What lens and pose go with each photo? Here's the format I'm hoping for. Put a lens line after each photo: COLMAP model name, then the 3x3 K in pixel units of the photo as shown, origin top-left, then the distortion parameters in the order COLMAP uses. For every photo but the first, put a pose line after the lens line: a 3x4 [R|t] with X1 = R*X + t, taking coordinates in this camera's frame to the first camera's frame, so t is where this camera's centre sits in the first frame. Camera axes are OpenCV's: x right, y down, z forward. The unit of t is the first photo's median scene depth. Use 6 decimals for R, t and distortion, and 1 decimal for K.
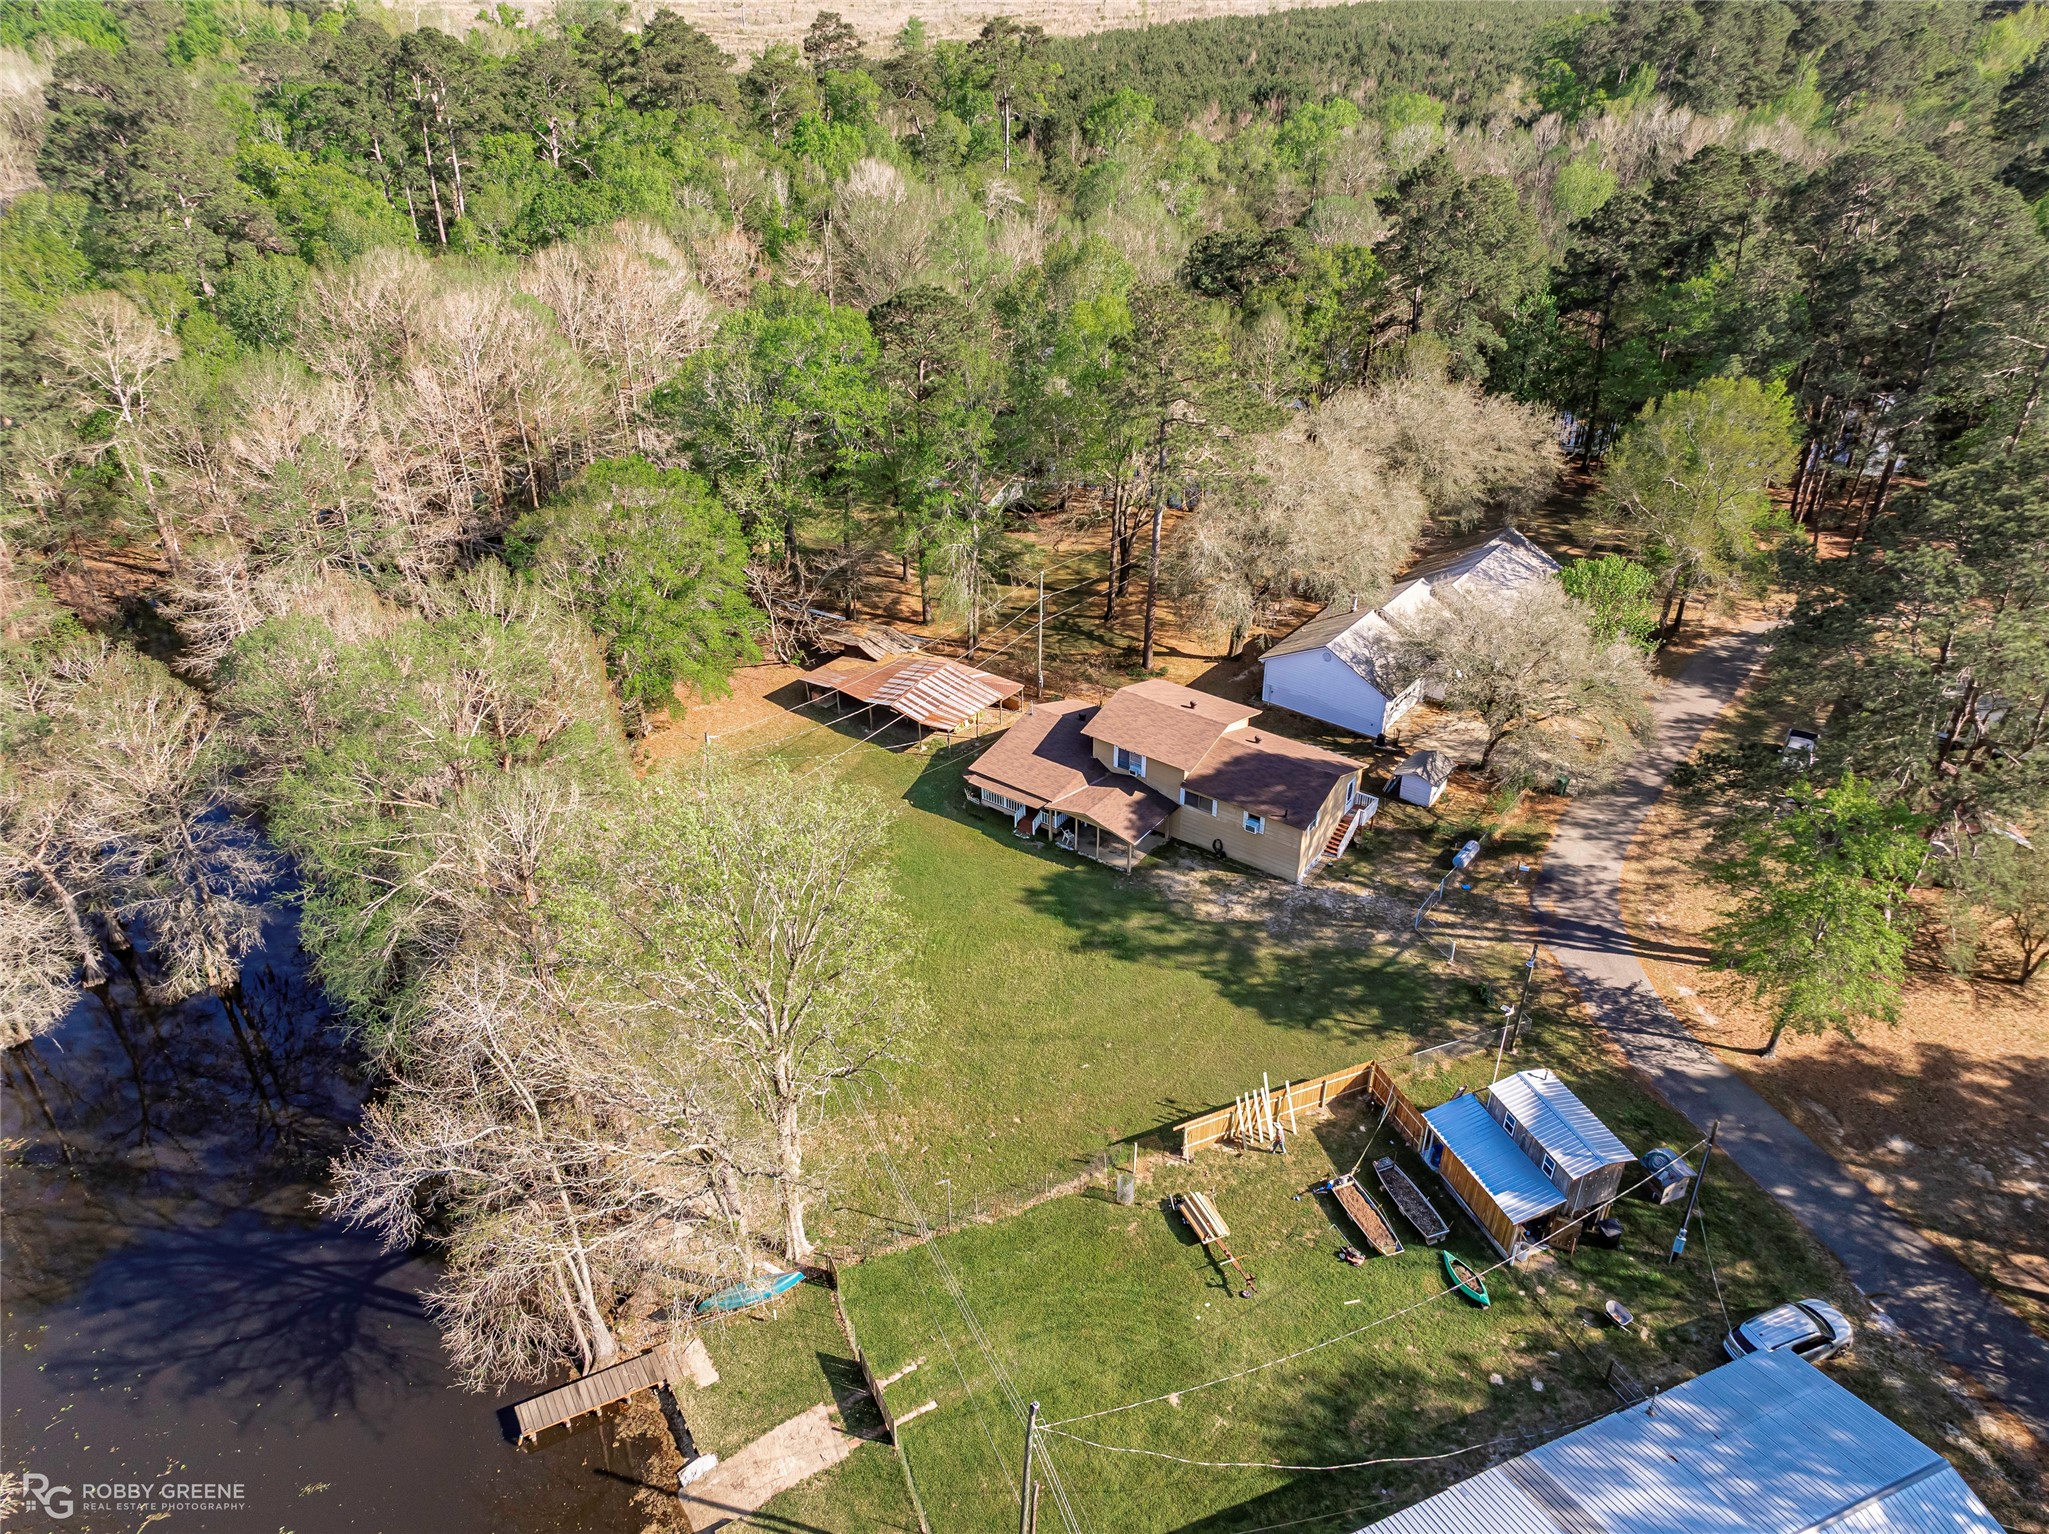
lens RADIAL K [[1409.1, 0, 1024.5], [0, 1409.1, 767.0], [0, 0, 1]] dist [0.005699, -0.000255]
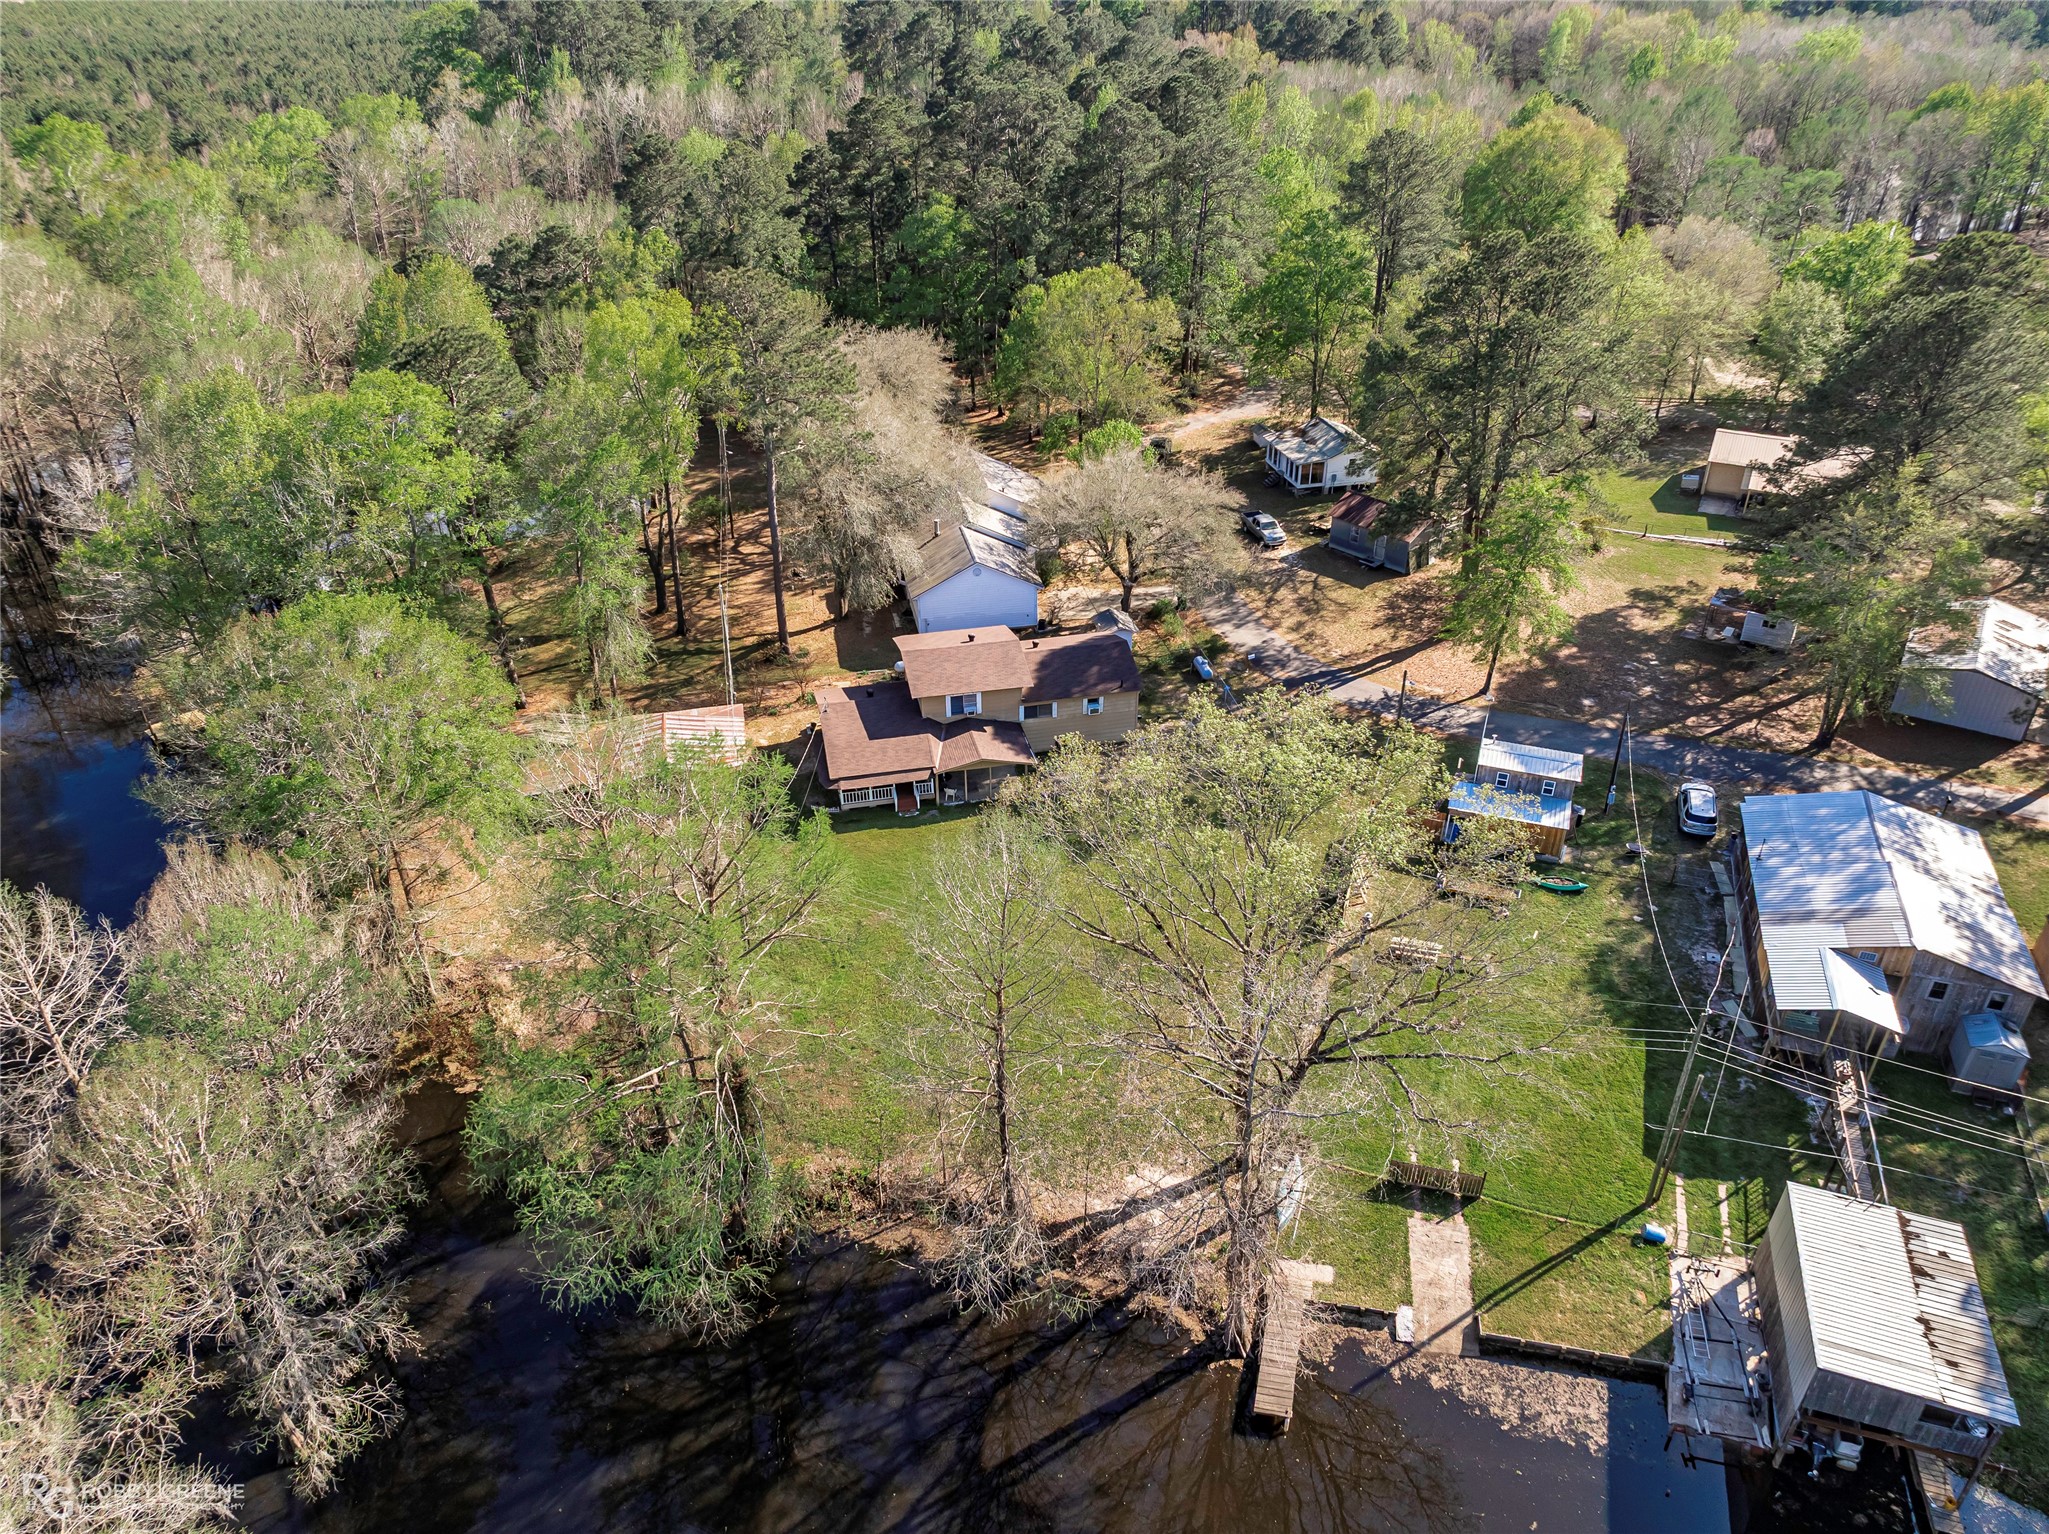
lens RADIAL K [[1409.1, 0, 1024.5], [0, 1409.1, 767.0], [0, 0, 1]] dist [0.005699, -0.000255]
pose [[0.659564, -0.395797, 0.638999, -0.702587], [0.392249, 0.906435, 0.156574, -0.130421], [-0.641183, 0.147376, 0.753103, 0.226461]]
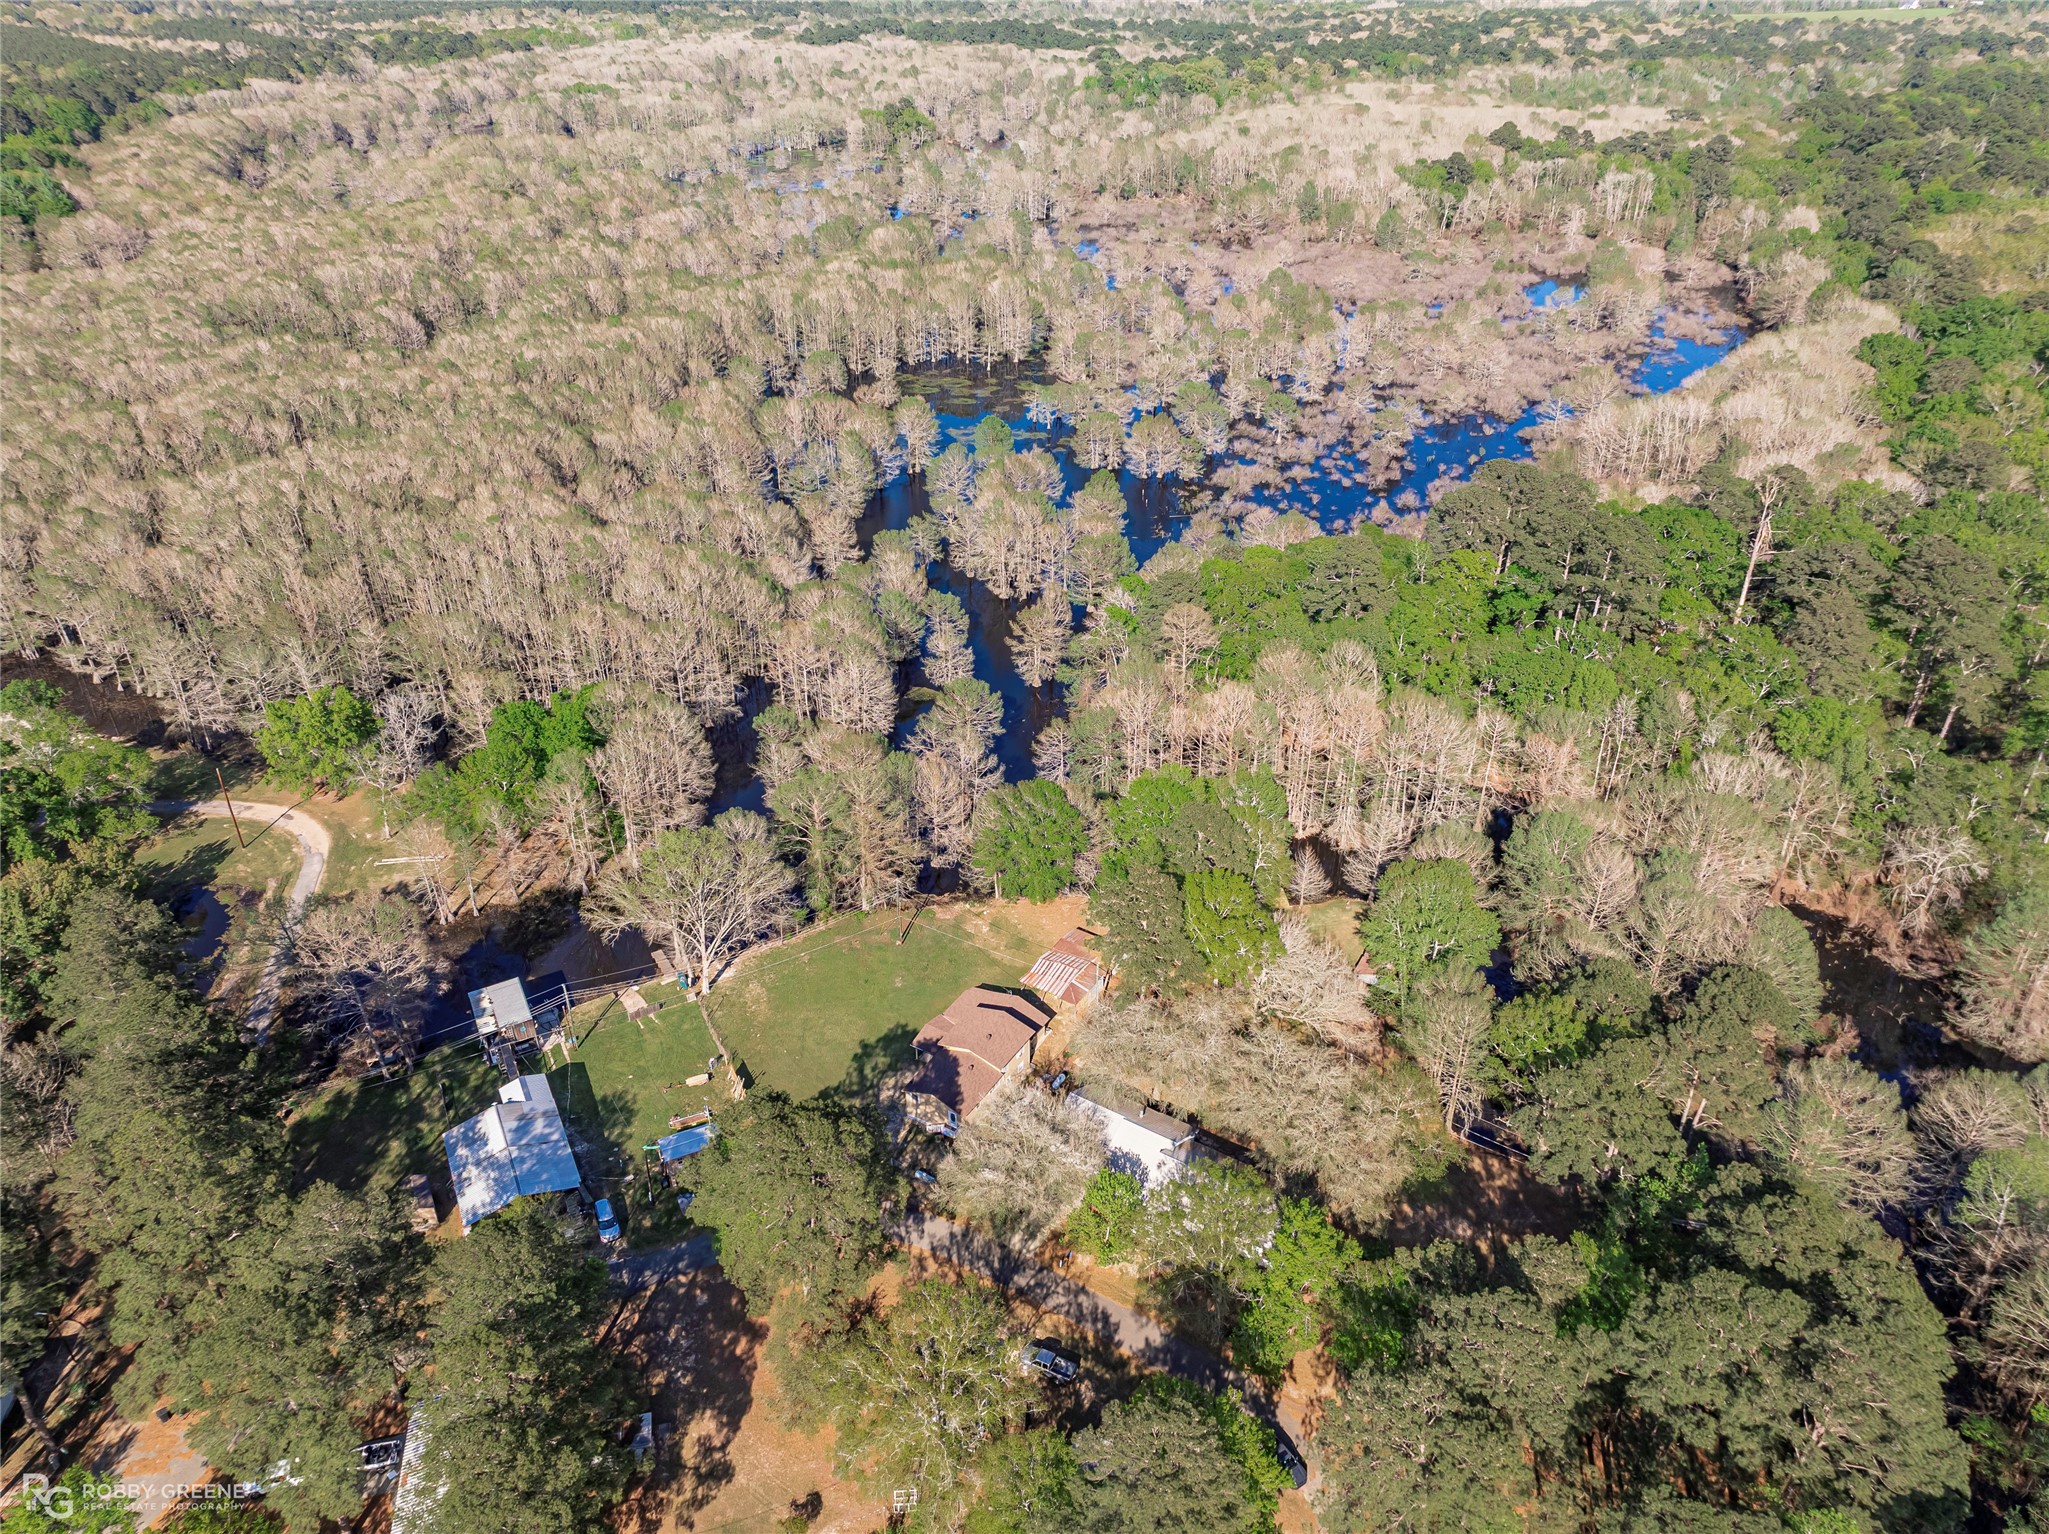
lens RADIAL K [[1409.1, 0, 1024.5], [0, 1409.1, 767.0], [0, 0, 1]] dist [0.005699, -0.000255]
pose [[0.089664, 0.492401, -0.865738, 1.935790], [-0.516241, 0.766334, 0.382396, -1.309443], [0.851736, 0.412642, 0.322911, 0.336816]]
